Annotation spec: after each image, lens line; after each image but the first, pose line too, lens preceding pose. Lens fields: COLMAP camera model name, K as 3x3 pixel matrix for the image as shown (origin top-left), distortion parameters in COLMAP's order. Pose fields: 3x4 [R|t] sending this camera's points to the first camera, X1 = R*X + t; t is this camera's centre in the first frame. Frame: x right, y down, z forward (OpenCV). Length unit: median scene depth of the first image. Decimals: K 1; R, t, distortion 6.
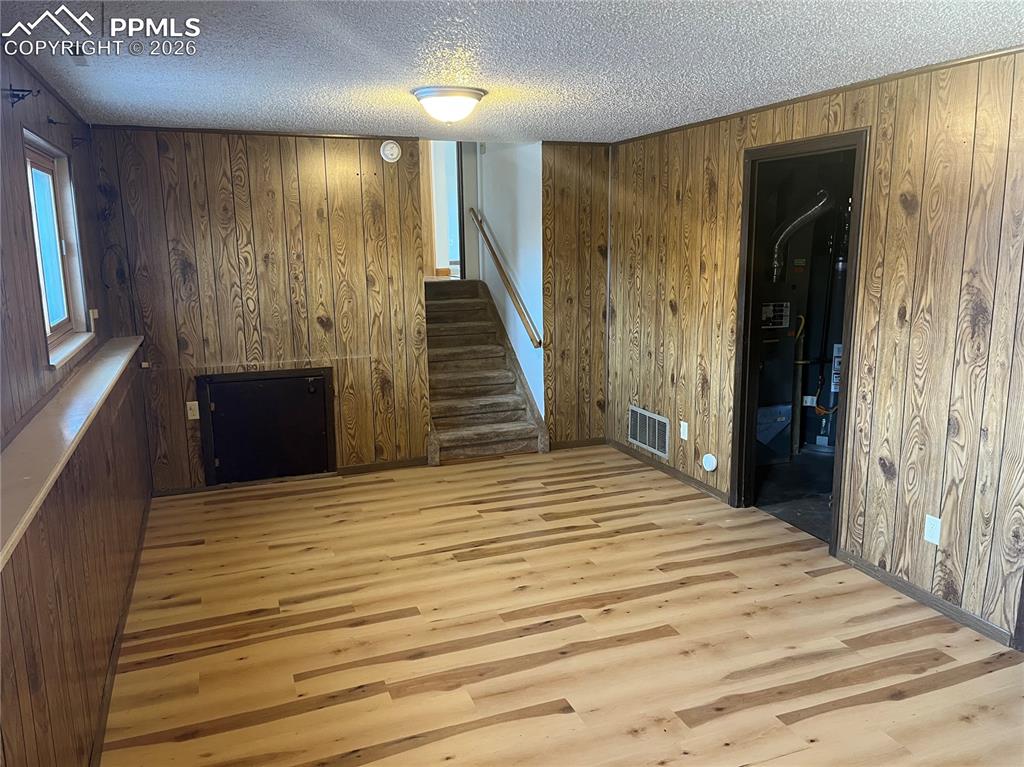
lens RADIAL K [[774.1, 0, 510.0], [0, 774.1, 385.0], [0, 0, 1]] dist [0.018019, -0.057079]
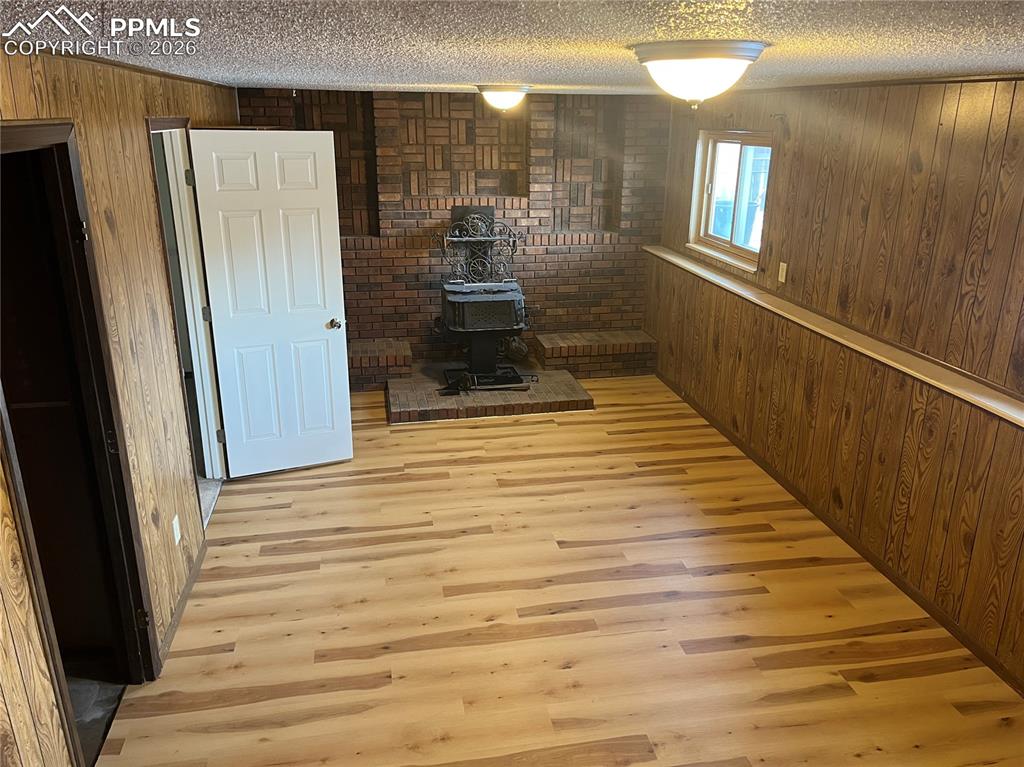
lens RADIAL K [[774.1, 0, 508.2], [0, 774.1, 384.2], [0, 0, 1]] dist [0.018019, -0.057079]
pose [[-0.983907, -0.050563, 0.171375, -0.055402], [0.038841, 0.875666, 0.481353, -0.465485], [-0.174406, 0.480263, -0.859610, 1.729411]]
